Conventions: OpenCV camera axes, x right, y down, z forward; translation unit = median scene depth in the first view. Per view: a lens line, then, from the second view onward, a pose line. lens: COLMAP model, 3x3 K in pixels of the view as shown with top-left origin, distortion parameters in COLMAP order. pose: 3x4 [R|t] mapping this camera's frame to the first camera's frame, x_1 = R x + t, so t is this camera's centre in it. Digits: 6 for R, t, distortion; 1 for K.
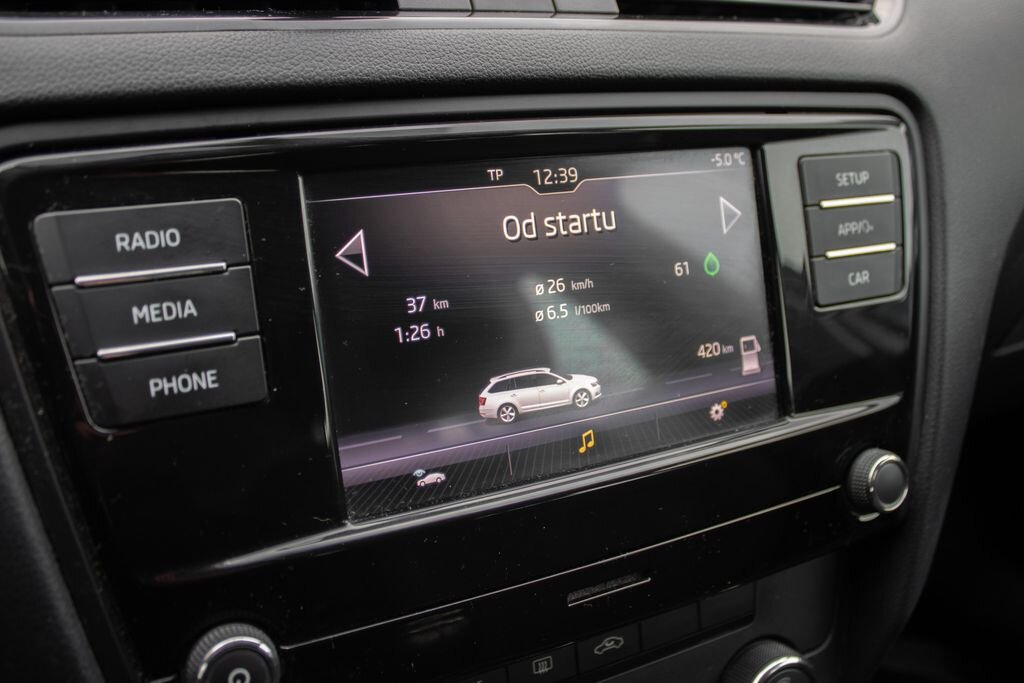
lens RADIAL K [[952.2, 0, 513.3], [0, 952.2, 340.9], [0, 0, 1]] dist [-0.113121, 0.000000]
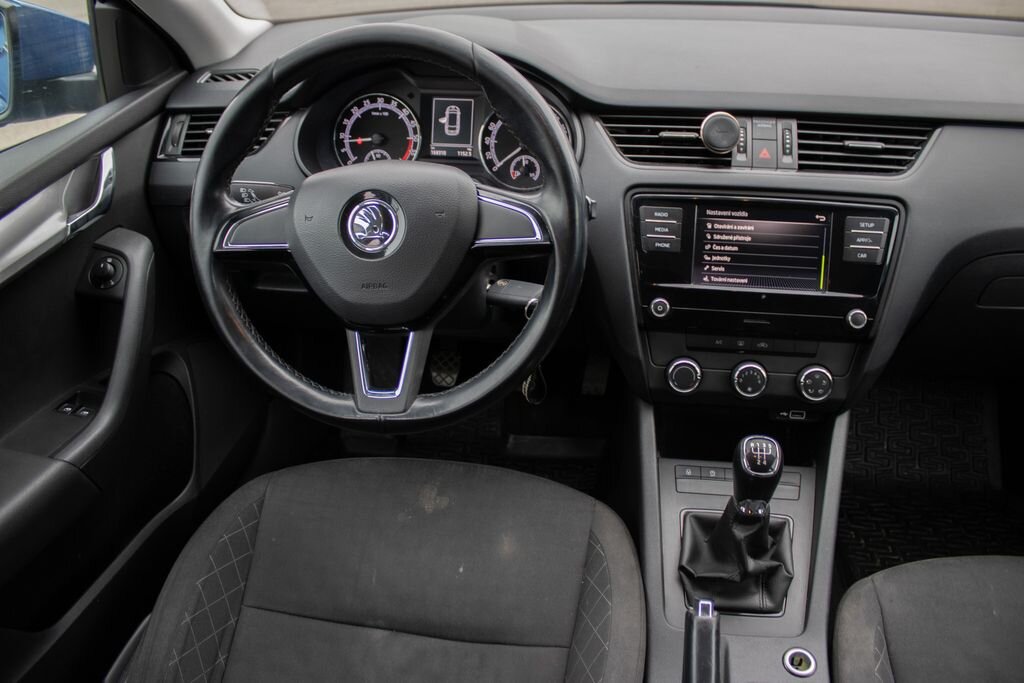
lens RADIAL K [[852.5, 0, 513.8], [0, 852.5, 333.4], [0, 0, 1]] dist [-0.155015, 0.133847]
pose [[0.804226, 0.214404, -0.554302, 1.212426], [-0.186928, 0.976580, 0.106531, 0.132188], [0.564161, 0.017939, 0.825470, -2.365732]]
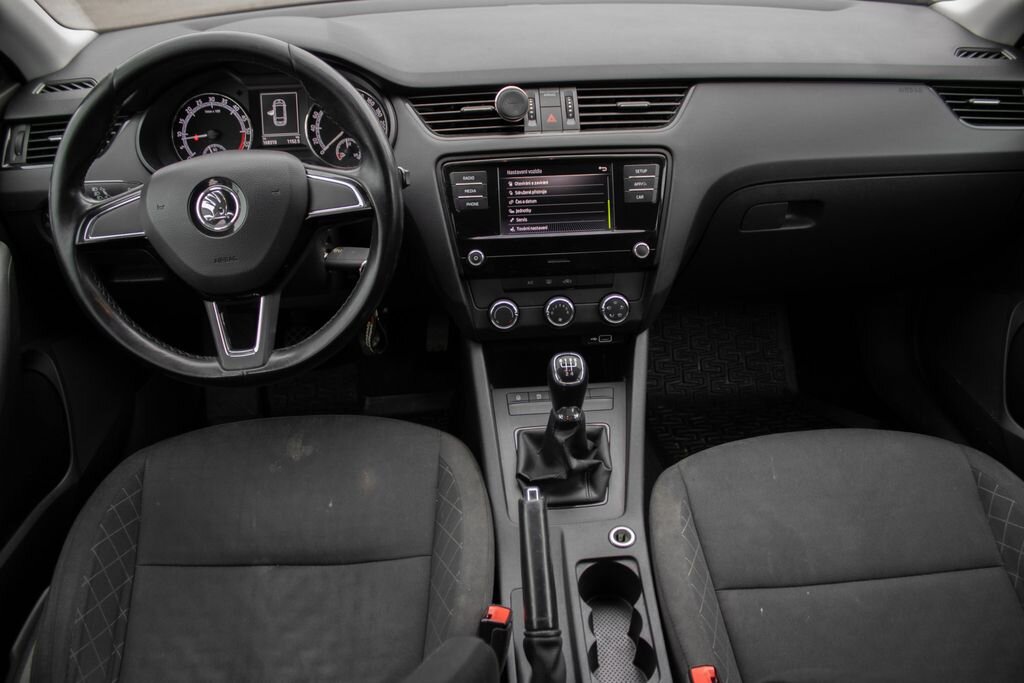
lens RADIAL K [[852.5, 0, 512.9], [0, 852.5, 333.3], [0, 0, 1]] dist [-0.155015, 0.133847]
pose [[0.903294, 0.129907, -0.408881, 1.608094], [-0.095911, 0.990080, 0.102678, 0.209395], [0.418164, -0.053532, 0.906793, -2.788574]]
